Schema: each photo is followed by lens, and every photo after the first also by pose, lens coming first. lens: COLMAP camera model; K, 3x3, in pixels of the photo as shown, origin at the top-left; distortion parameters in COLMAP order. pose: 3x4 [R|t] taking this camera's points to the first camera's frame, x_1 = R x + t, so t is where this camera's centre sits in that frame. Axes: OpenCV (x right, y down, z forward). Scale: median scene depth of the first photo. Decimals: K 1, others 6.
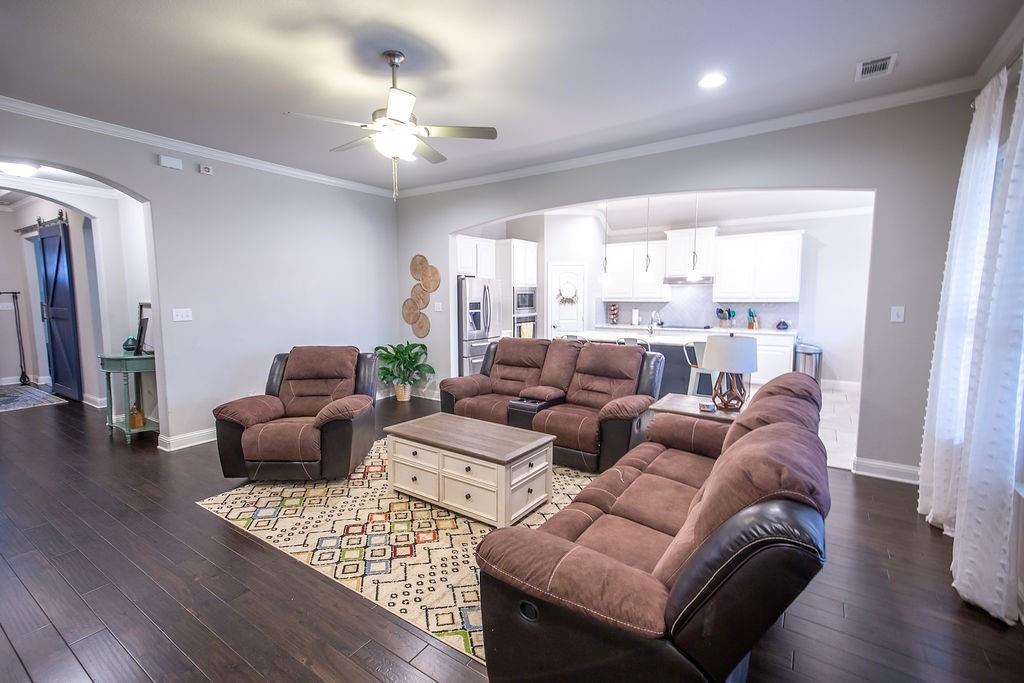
lens RADIAL K [[465.1, 0, 499.5], [0, 465.1, 339.9], [0, 0, 1]] dist [0.016461, 0.012594]
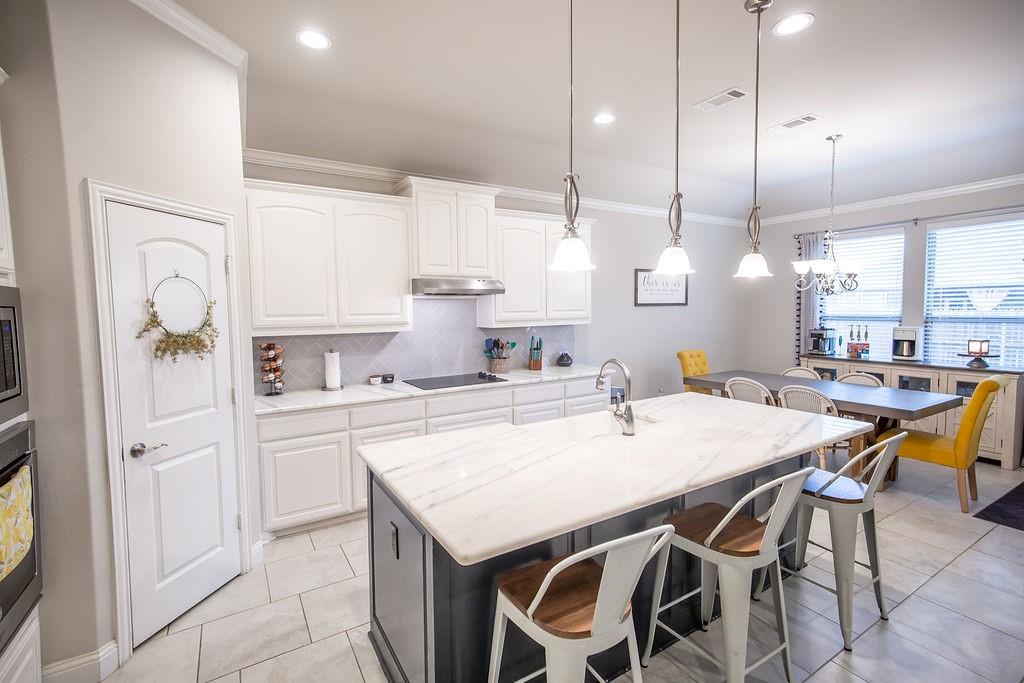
lens RADIAL K [[463.4, 0, 511.1], [0, 463.4, 336.1], [0, 0, 1]] dist [-0.000153, 0.012218]
pose [[0.401515, -0.055842, 0.914148, -0.045738], [0.100634, 0.994786, 0.016567, -0.132669], [-0.910307, 0.085343, 0.405041, 1.277537]]
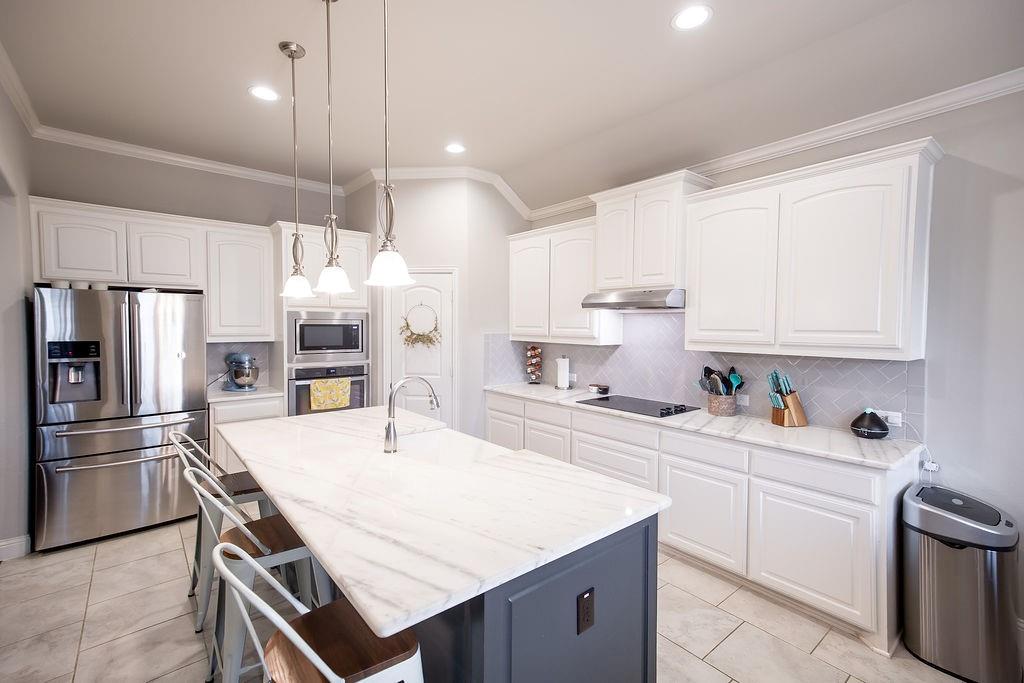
lens RADIAL K [[464.8, 0, 508.0], [0, 464.8, 336.0], [0, 0, 1]] dist [0.000734, 0.028846]
pose [[0.958056, 0.018613, -0.285975, 0.707920], [-0.038002, 0.997327, -0.062401, -0.104245], [0.284049, 0.070651, 0.956203, 0.928353]]
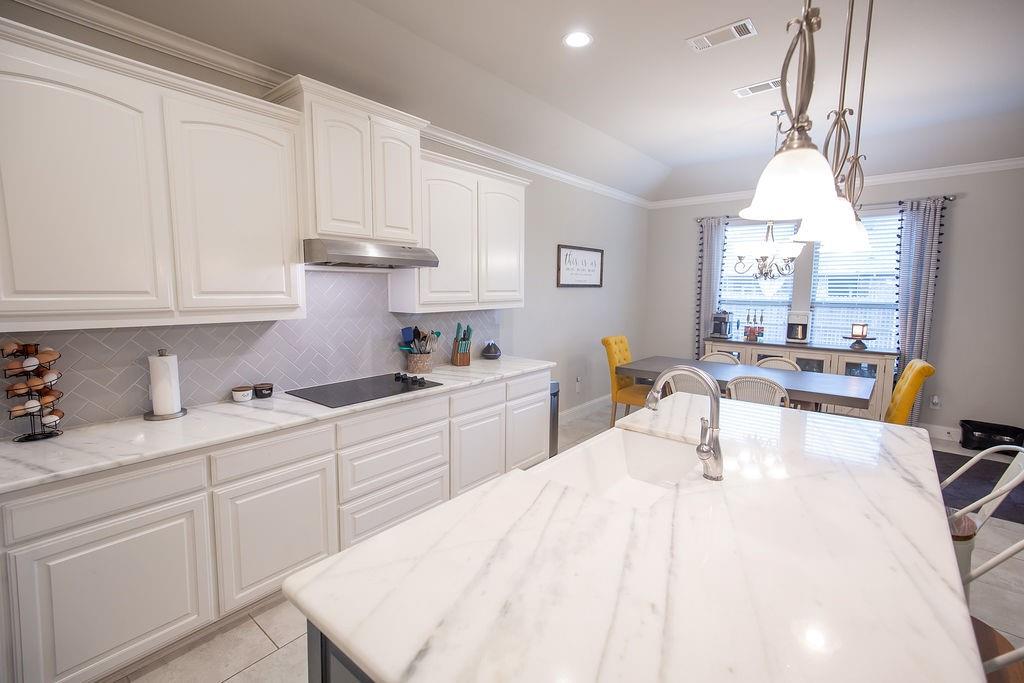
lens RADIAL K [[463.4, 0, 511.1], [0, 463.4, 336.1], [0, 0, 1]] dist [-0.000153, 0.012218]
pose [[0.089376, -0.099967, 0.990968, 0.113952], [0.091517, 0.991566, 0.091774, -0.153209], [-0.991785, 0.082488, 0.097771, 1.475765]]
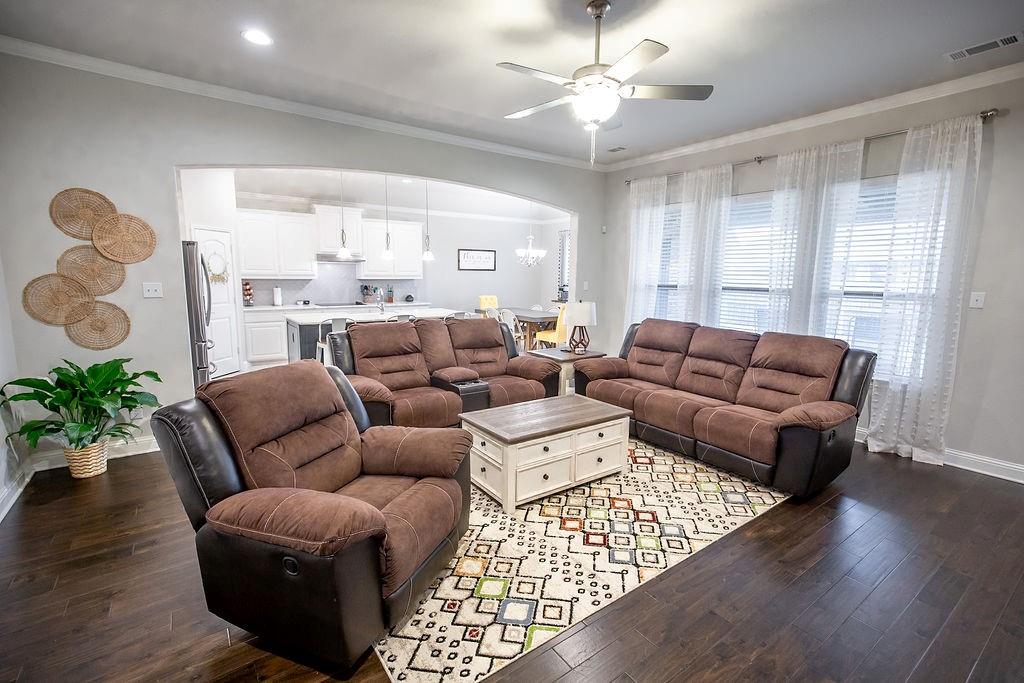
lens RADIAL K [[463.4, 0, 511.1], [0, 463.4, 336.1], [0, 0, 1]] dist [-0.000153, 0.012218]
pose [[0.322533, -0.118840, 0.939069, -0.748775], [0.079895, 0.991965, 0.098094, -0.048528], [-0.943181, 0.043388, 0.329436, 0.556969]]
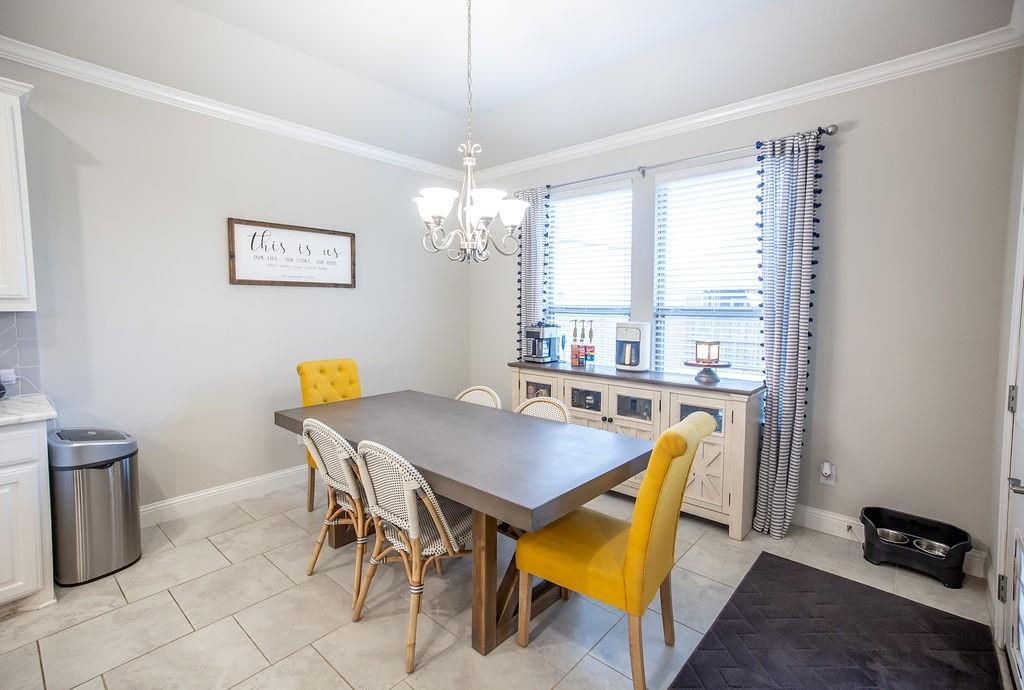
lens RADIAL K [[477.3, 0, 495.8], [0, 477.3, 333.6], [0, 0, 1]] dist [0.014490, 0.000279]
pose [[0.129862, -0.055589, 0.989973, 0.532812], [0.093371, 0.994676, 0.043605, -0.078905], [-0.987126, 0.086772, 0.134361, 0.989246]]
